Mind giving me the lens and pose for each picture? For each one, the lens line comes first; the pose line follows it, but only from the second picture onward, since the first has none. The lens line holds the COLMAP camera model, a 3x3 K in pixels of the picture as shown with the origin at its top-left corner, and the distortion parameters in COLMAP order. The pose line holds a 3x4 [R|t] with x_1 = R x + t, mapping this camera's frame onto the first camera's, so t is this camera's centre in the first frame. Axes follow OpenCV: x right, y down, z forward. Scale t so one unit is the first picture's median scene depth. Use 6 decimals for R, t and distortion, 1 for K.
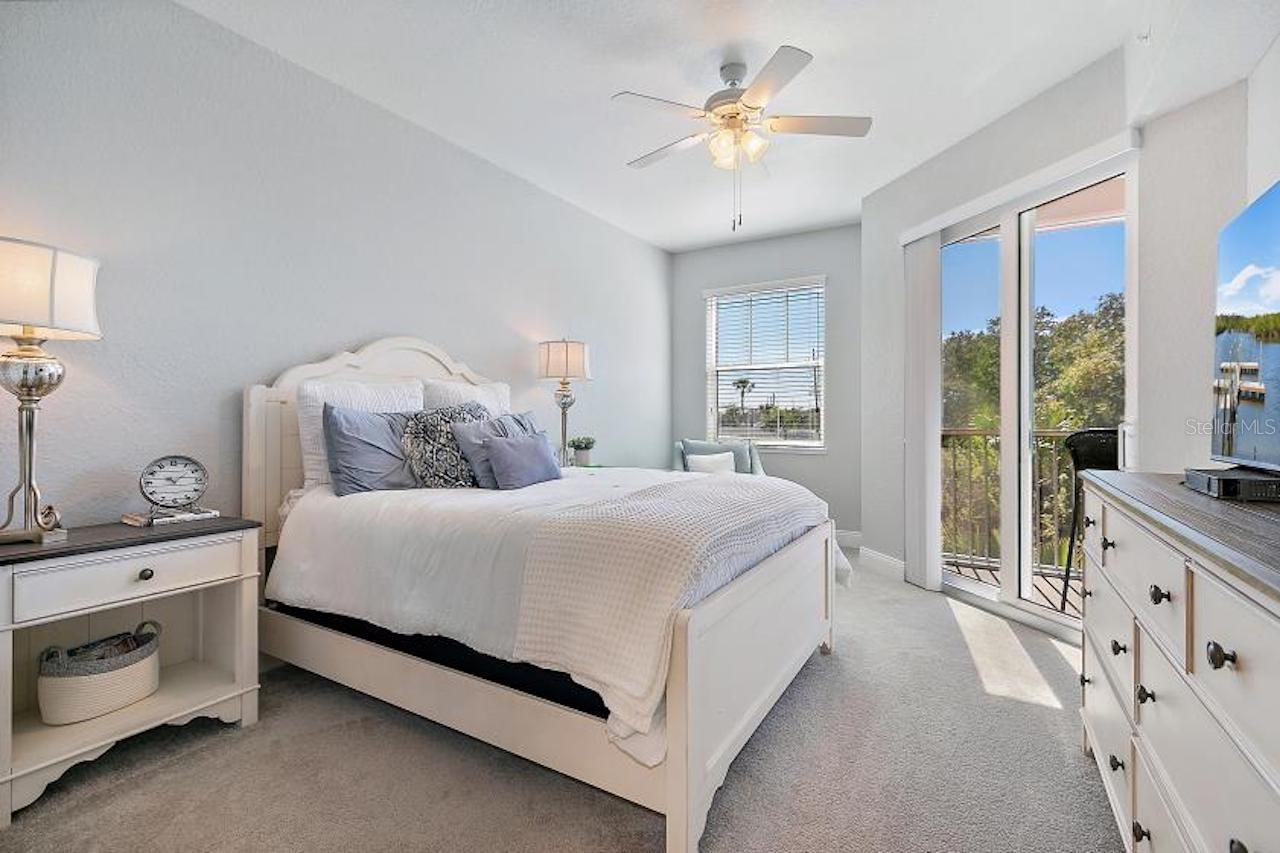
lens RADIAL K [[575.0, 0, 640.0], [0, 575.0, 426.5], [0, 0, 1]] dist [0.000848, 0.000034]
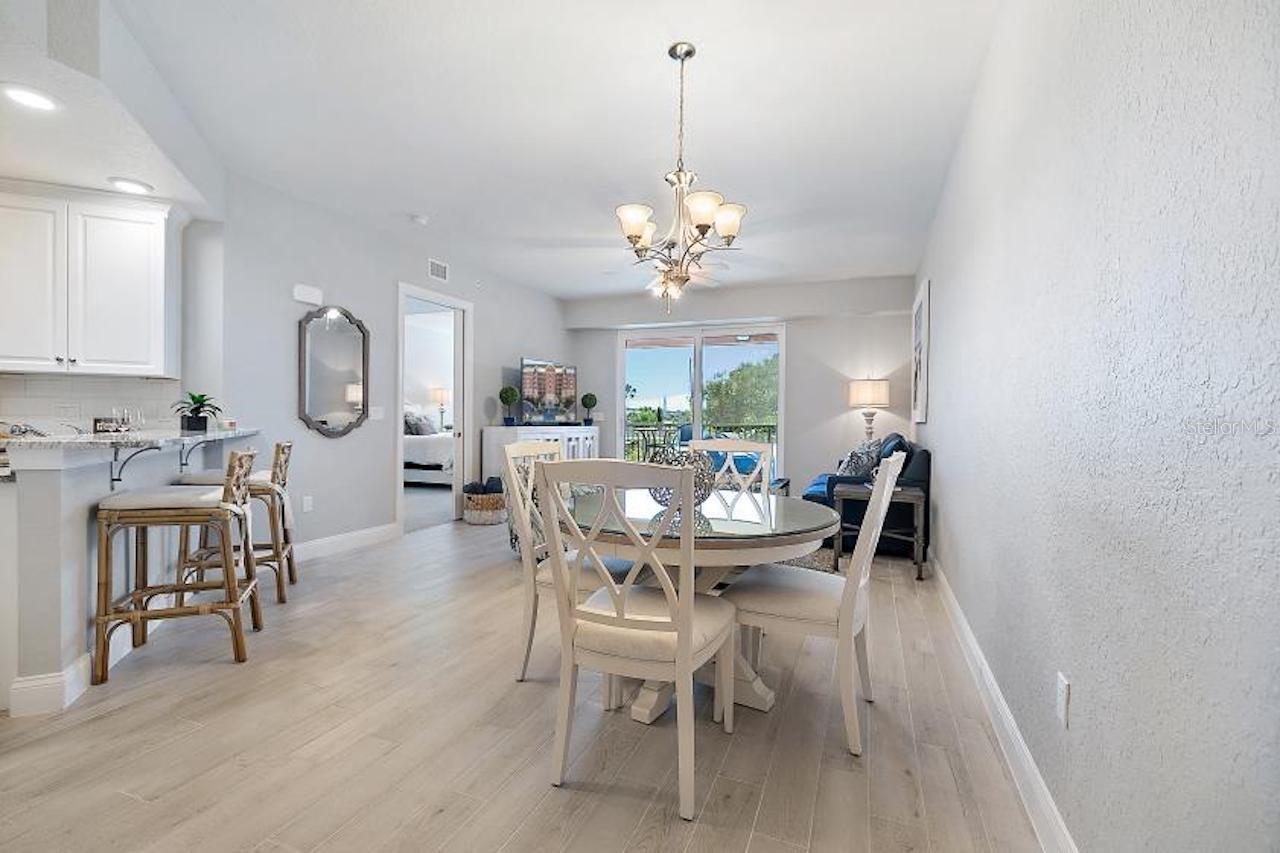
lens RADIAL K [[575.0, 0, 640.0], [0, 575.0, 426.5], [0, 0, 1]] dist [0.000848, 0.000034]
pose [[0.986532, 0.012500, 0.163089, 0.356894], [-0.012156, 0.999921, -0.003108, 0.028071], [-0.163115, 0.001084, 0.986606, -1.873631]]
